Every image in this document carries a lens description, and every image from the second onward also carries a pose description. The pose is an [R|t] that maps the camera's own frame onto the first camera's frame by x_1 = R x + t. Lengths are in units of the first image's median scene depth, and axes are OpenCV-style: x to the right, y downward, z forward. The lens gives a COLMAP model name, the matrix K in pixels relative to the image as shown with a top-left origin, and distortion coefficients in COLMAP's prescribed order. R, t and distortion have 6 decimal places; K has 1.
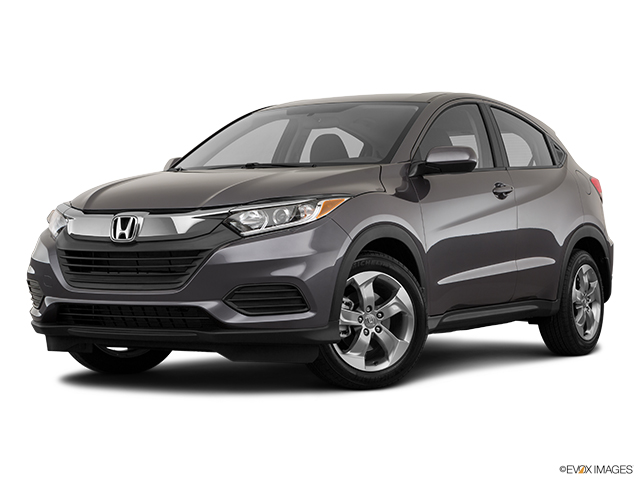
lens RADIAL K [[1182.8, 0, 320.0], [0, 1182.8, 240.0], [0, 0, 1]] dist [-0.004731, 0.041822]
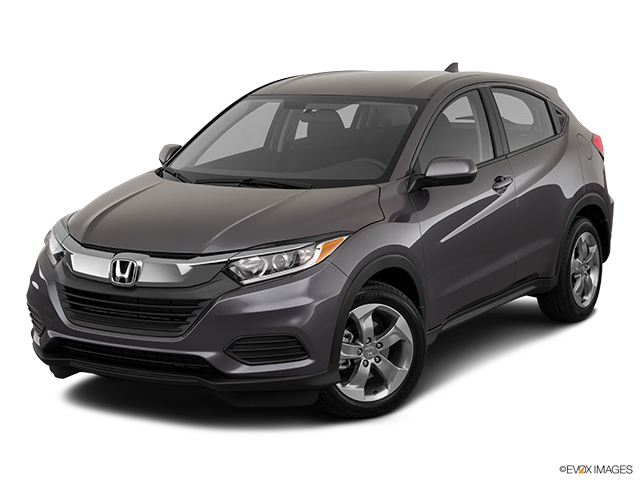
lens RADIAL K [[1199.5, 0, 320.0], [0, 1199.5, 240.0], [0, 0, 1]] dist [0.016967, -0.006906]
pose [[0.999972, -0.006796, 0.003092, -0.002372], [0.006287, 0.989803, 0.142306, -0.172384], [-0.004027, -0.142282, 0.989818, -0.001022]]
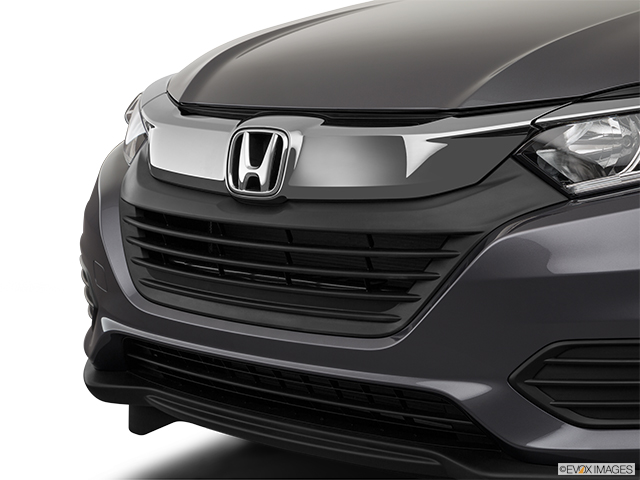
lens RADIAL K [[1515.1, 0, 320.0], [0, 1515.1, 240.0], [0, 0, 1]] dist [0.049419, 0.340846]
pose [[0.968554, 0.021904, -0.247837, -0.024199], [0.007931, 0.992893, 0.118747, -0.040719], [0.248677, -0.116978, 0.961497, 0.512389]]
